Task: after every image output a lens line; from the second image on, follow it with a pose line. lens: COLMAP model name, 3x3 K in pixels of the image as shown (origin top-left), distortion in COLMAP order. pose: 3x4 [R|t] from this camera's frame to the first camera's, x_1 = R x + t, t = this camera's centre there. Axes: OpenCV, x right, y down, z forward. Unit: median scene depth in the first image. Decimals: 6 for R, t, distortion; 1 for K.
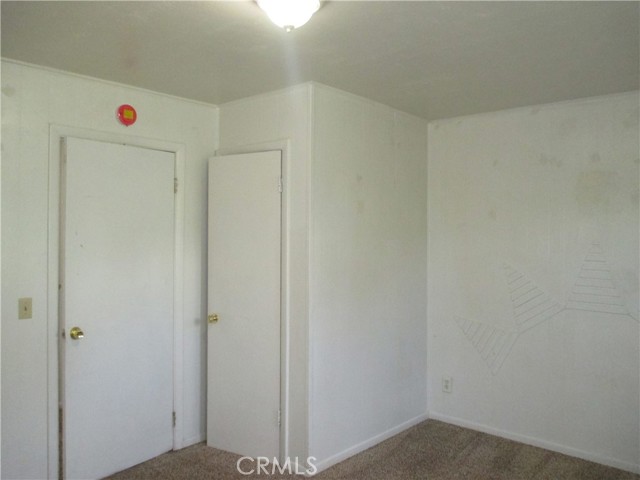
lens RADIAL K [[532.7, 0, 325.4], [0, 532.7, 231.3], [0, 0, 1]] dist [-0.012038, -0.008870]
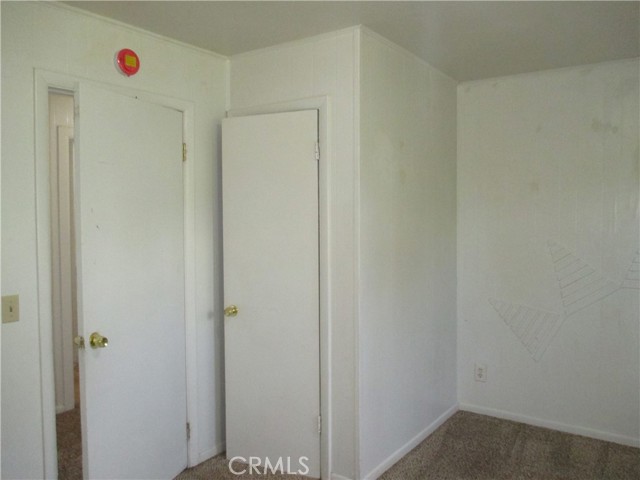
lens RADIAL K [[532.7, 0, 323.7], [0, 532.7, 229.5], [0, 0, 1]] dist [-0.012038, -0.008870]
pose [[0.993074, -0.013658, 0.116691, -0.164342], [0.009085, 0.999173, 0.039636, 0.002984], [-0.117136, -0.038301, 0.992377, 0.151505]]
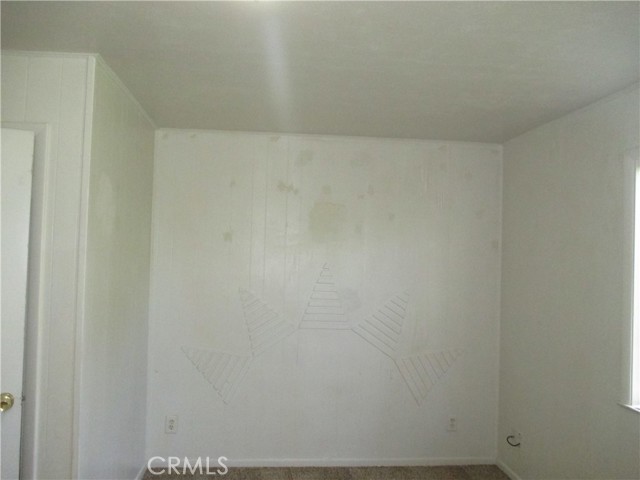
lens RADIAL K [[532.7, 0, 320.7], [0, 532.7, 234.7], [0, 0, 1]] dist [-0.012038, -0.008870]
pose [[0.690850, 0.035749, 0.722114, -0.292584], [-0.023740, 0.999360, -0.026763, -0.014715], [-0.722608, 0.001346, 0.691256, 0.229242]]
